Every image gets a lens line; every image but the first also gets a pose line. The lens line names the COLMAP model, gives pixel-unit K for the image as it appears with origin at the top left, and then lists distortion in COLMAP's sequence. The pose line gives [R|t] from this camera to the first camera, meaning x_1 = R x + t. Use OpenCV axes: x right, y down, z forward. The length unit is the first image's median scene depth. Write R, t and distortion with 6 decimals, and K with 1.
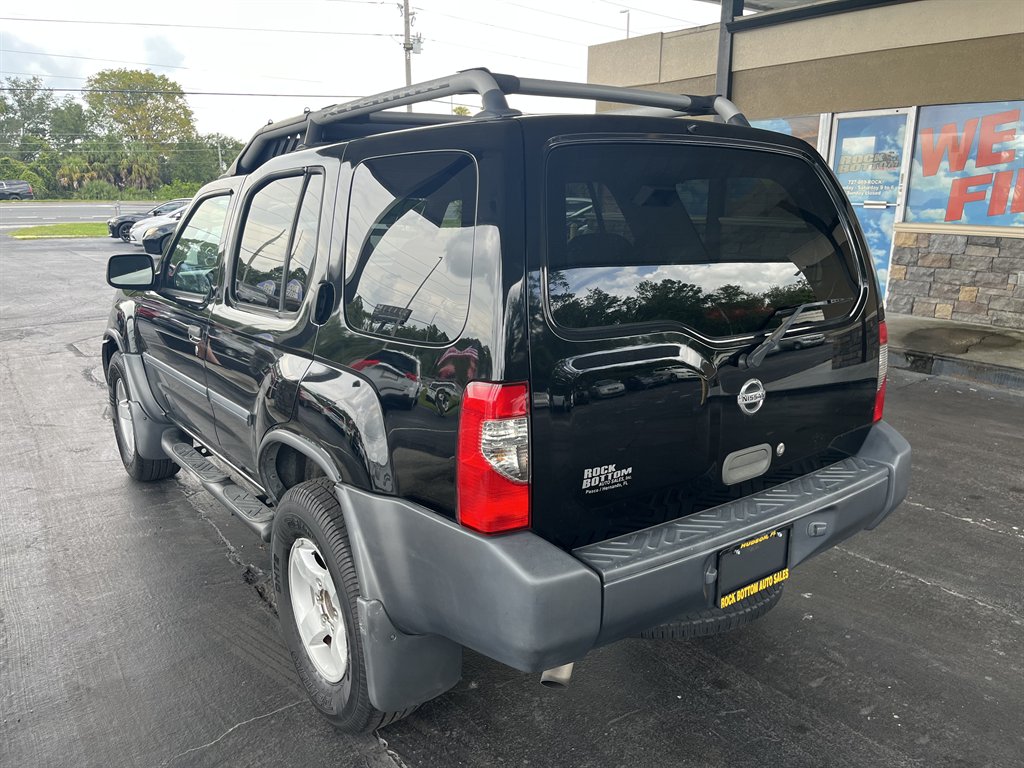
lens RADIAL K [[766.1, 0, 512.0], [0, 766.1, 384.0], [0, 0, 1]] dist [0.057483, -0.091614]
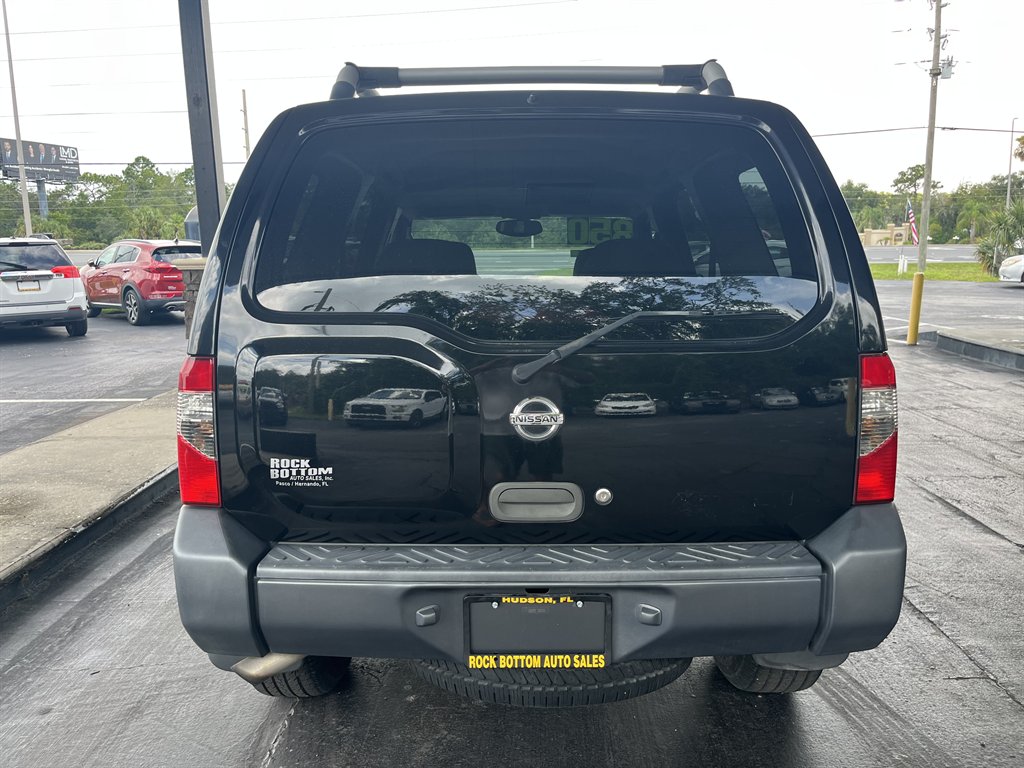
lens RADIAL K [[766.1, 0, 512.0], [0, 766.1, 384.0], [0, 0, 1]] dist [0.057483, -0.091614]
pose [[0.806938, 0.098220, -0.582412, 0.813584], [-0.129389, 0.991521, -0.012055, -0.006811], [0.576290, 0.085085, 0.812804, 0.353398]]
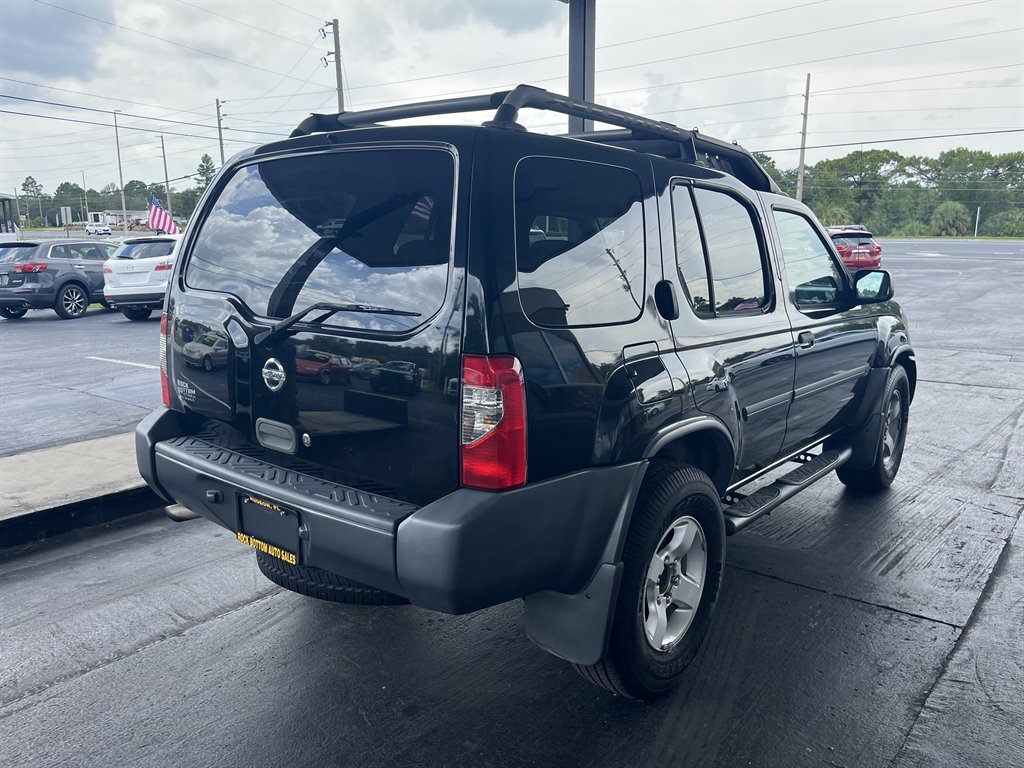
lens RADIAL K [[766.1, 0, 512.0], [0, 766.1, 384.0], [0, 0, 1]] dist [0.057483, -0.091614]
pose [[0.271398, 0.186172, -0.944290, 1.577703], [-0.227994, 0.965625, 0.124851, -0.203346], [0.935073, 0.181408, 0.304515, 1.061610]]
